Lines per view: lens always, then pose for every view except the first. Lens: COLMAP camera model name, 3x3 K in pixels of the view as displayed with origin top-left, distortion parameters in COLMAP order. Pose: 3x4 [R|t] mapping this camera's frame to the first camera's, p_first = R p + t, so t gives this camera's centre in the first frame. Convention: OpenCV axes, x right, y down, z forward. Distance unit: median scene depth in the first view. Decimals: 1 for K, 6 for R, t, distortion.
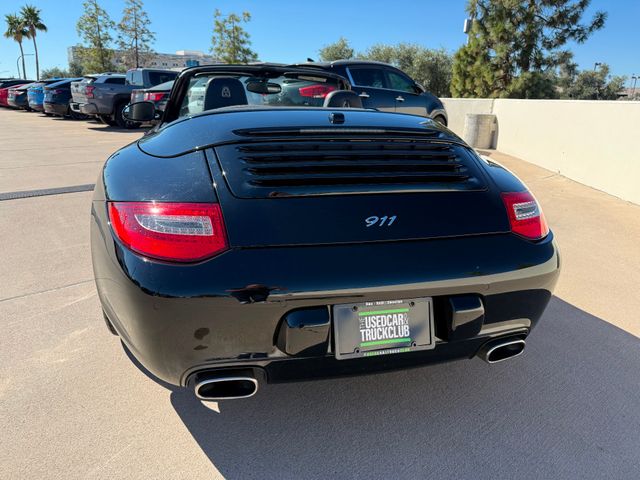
lens RADIAL K [[459.3, 0, 319.9], [0, 459.3, 240.1], [0, 0, 1]] dist [0.003500, -0.012717]
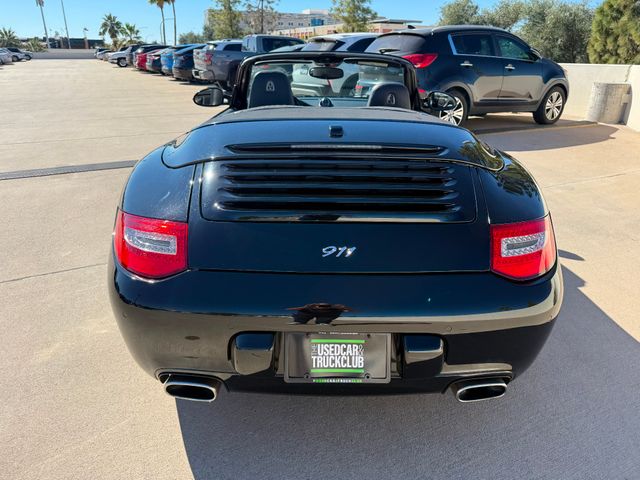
lens RADIAL K [[459.3, 0, 321.1], [0, 459.3, 239.3], [0, 0, 1]] dist [0.003500, -0.012717]
pose [[0.968597, 0.080502, -0.235243, 0.028625], [-0.061613, 0.994338, 0.086583, -0.013296], [0.240881, -0.069370, 0.968072, 0.003140]]
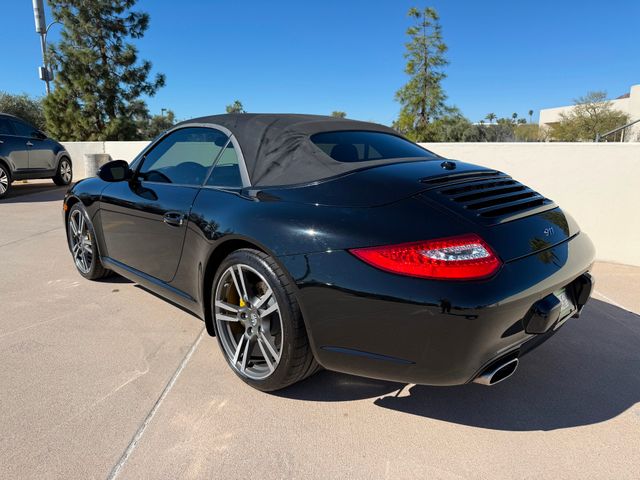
lens RADIAL K [[459.3, 0, 336.3], [0, 459.3, 243.8], [0, 0, 1]] dist [0.003500, -0.012717]
pose [[0.646236, -0.186321, 0.740043, -0.126442], [0.240067, 0.970139, 0.034616, 0.047980], [-0.724394, 0.155289, 0.671668, -0.172813]]
